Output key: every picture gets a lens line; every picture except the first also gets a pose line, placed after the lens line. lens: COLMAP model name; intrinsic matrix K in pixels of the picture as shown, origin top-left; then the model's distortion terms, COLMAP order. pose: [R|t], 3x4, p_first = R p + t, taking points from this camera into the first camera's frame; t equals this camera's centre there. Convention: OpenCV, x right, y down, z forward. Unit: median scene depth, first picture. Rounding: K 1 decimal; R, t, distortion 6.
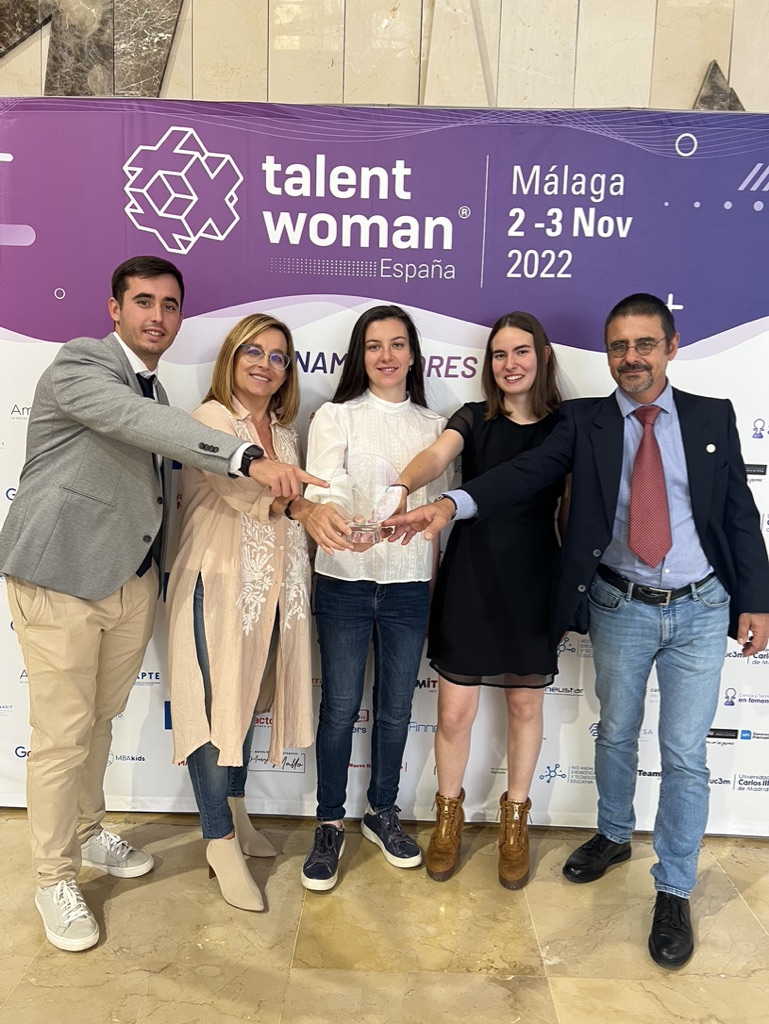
lens RADIAL K [[788.0, 0, 384.5], [0, 788.0, 512.0], [0, 0, 1]] dist [0.065213, -0.070520]
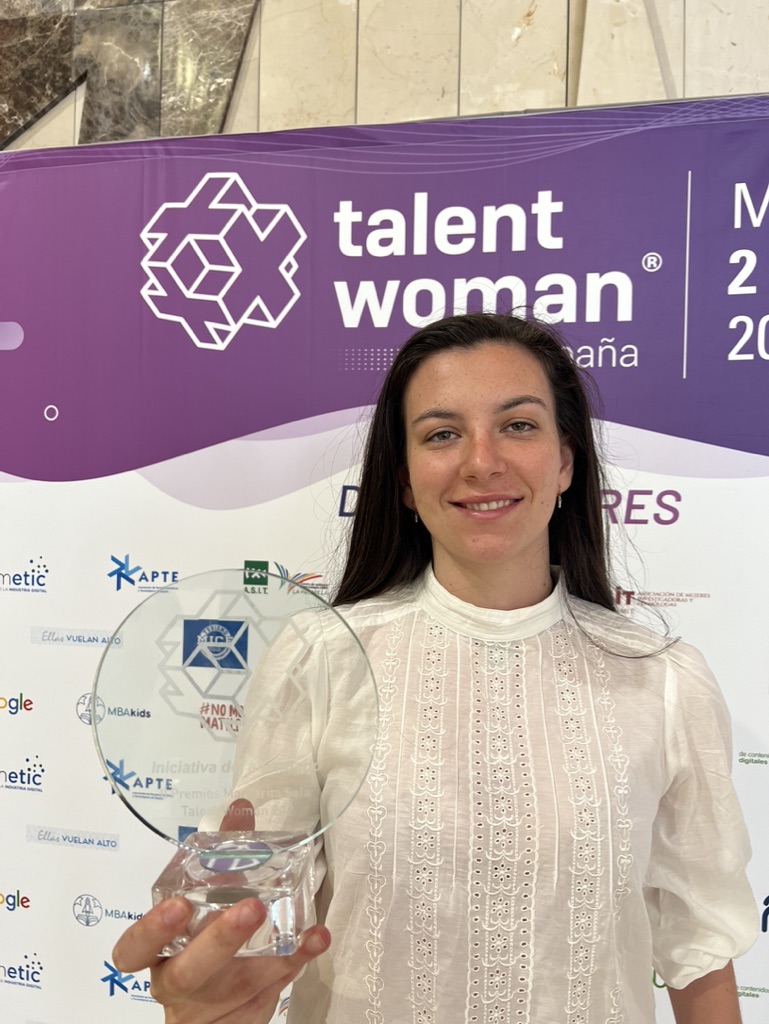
lens RADIAL K [[788.0, 0, 384.5], [0, 788.0, 512.0], [0, 0, 1]] dist [0.065213, -0.070520]
pose [[0.987591, -0.013391, -0.156477, -0.010715], [-0.008762, 0.990109, -0.140027, -0.095442], [0.156804, 0.139661, 0.977705, 0.386178]]
